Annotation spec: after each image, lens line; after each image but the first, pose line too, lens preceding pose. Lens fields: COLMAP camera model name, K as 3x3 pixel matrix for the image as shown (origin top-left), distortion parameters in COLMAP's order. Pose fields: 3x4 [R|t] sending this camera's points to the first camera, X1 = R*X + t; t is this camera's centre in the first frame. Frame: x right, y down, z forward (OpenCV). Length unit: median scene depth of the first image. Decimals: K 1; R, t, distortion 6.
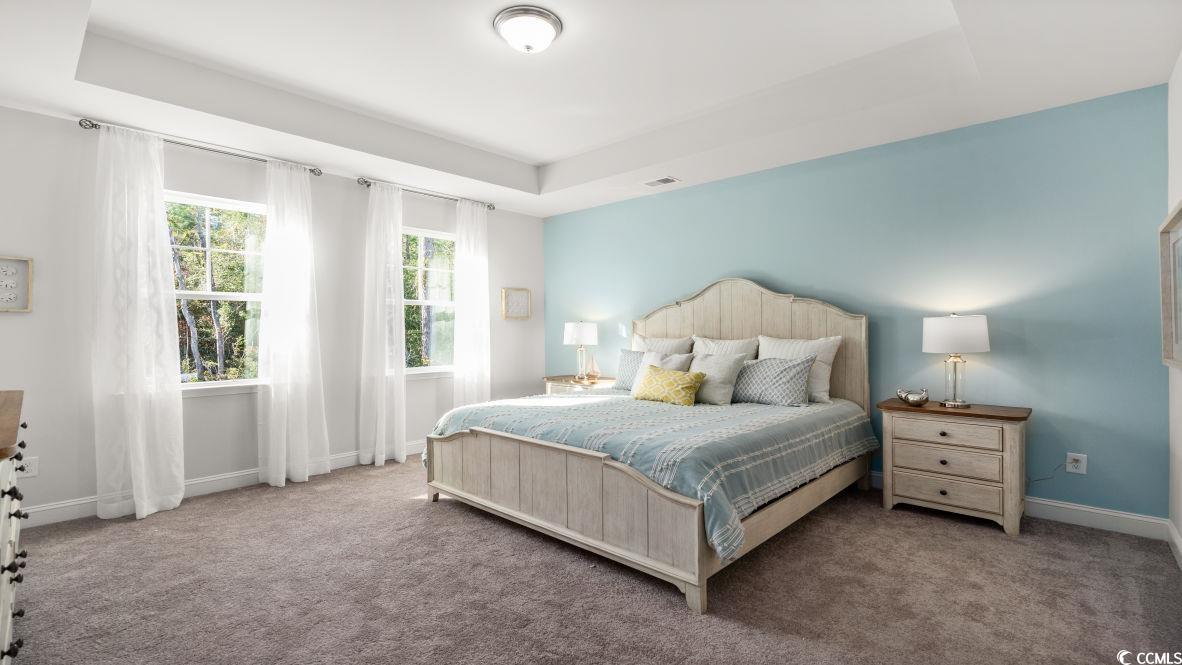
lens RADIAL K [[535.0, 0, 595.1], [0, 535.0, 331.0], [0, 0, 1]] dist [-0.002404, 0.000150]
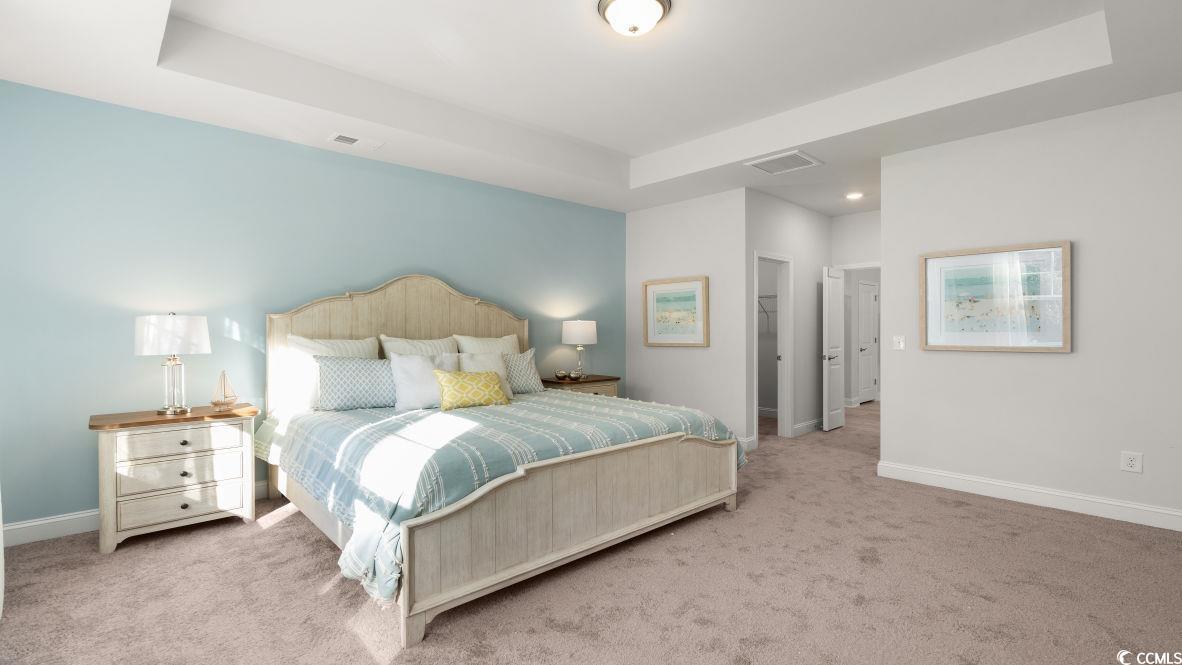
lens RADIAL K [[535.0, 0, 595.1], [0, 535.0, 331.0], [0, 0, 1]] dist [-0.002404, 0.000150]
pose [[0.079827, 0.001696, 0.996807, -0.725054], [0.004985, 0.999985, -0.002100, 0.004673], [-0.996796, 0.005137, 0.079817, 0.672205]]
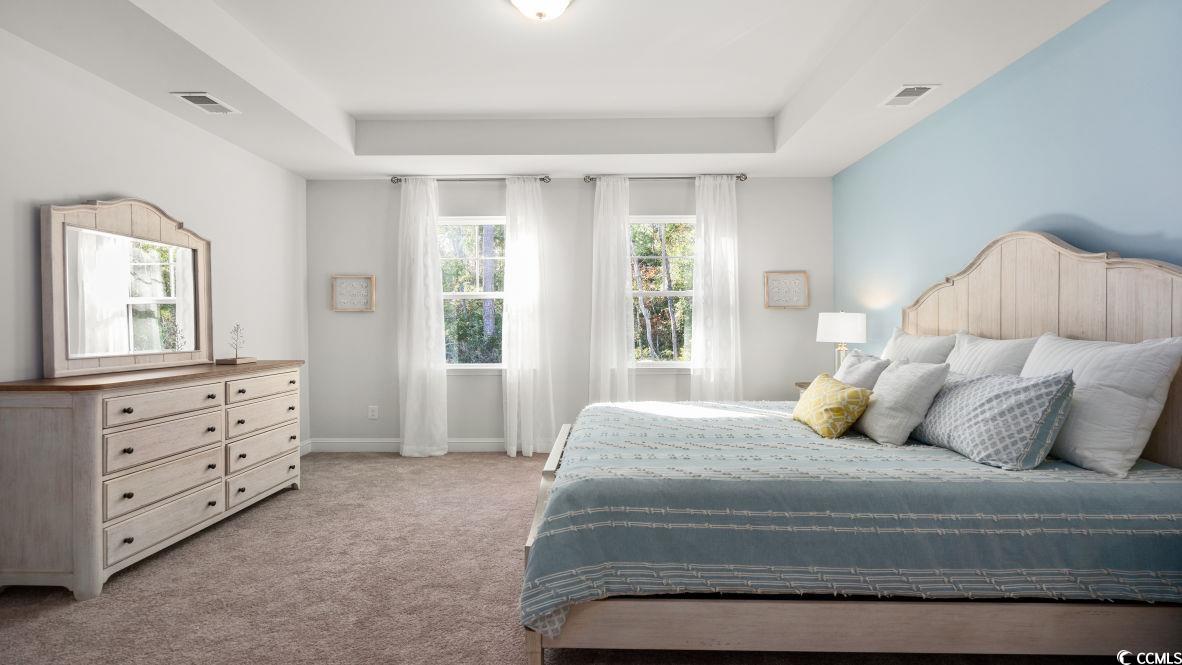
lens RADIAL K [[594.5, 0, 591.0], [0, 594.5, 332.5], [0, 0, 1]] dist [0.001759, 0.000654]
pose [[0.659661, 0.012490, -0.751459, 0.474940], [-0.000582, 0.999870, 0.016108, -0.001721], [0.751563, -0.010188, 0.659583, 0.261348]]
